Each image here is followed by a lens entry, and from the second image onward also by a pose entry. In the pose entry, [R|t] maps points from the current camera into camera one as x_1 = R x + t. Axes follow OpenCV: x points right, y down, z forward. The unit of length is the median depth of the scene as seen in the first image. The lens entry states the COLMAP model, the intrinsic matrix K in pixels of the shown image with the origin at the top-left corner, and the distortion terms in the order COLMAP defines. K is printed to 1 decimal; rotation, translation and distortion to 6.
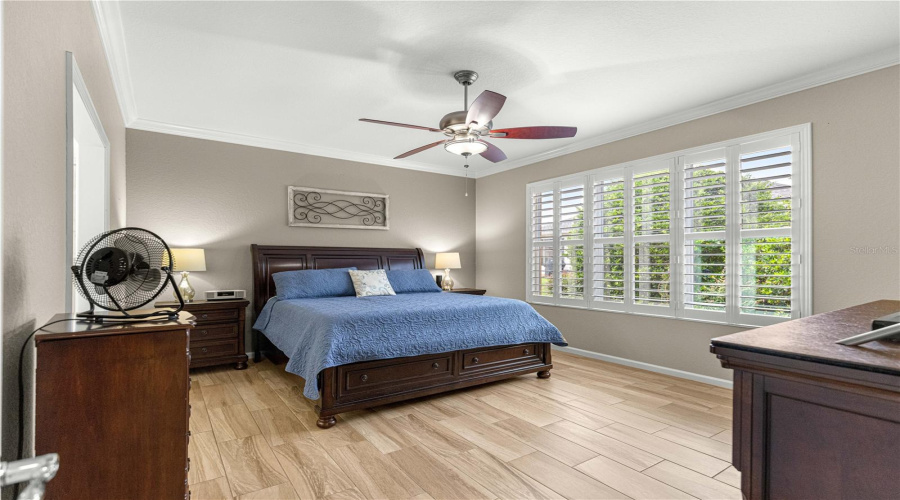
lens RADIAL K [[416.7, 0, 449.4], [0, 416.7, 264.0], [0, 0, 1]] dist [-0.013647, -0.000684]
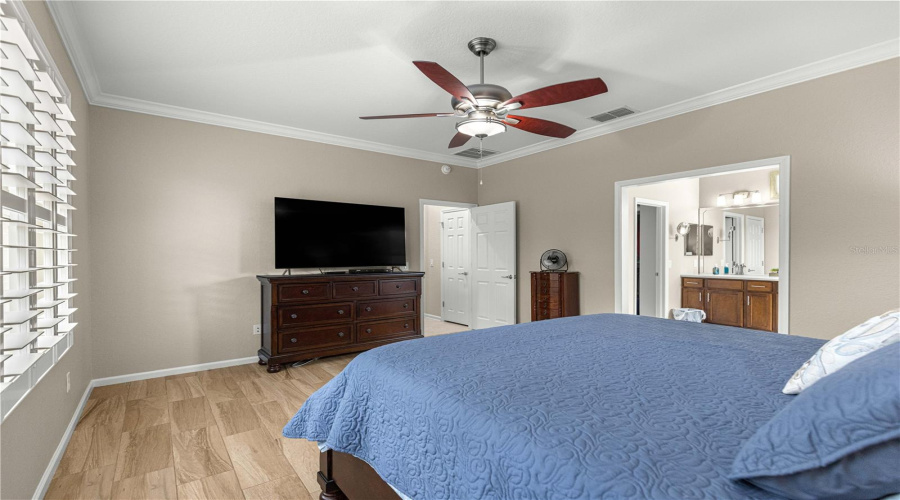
lens RADIAL K [[403.1, 0, 450.1], [0, 403.1, 255.9], [0, 0, 1]] dist [-0.017182, 0.004324]
pose [[-0.999543, 0.002044, -0.030176, 0.132082], [0.001750, 0.999951, 0.009769, -0.021327], [0.030194, 0.009712, -0.999497, 1.830272]]
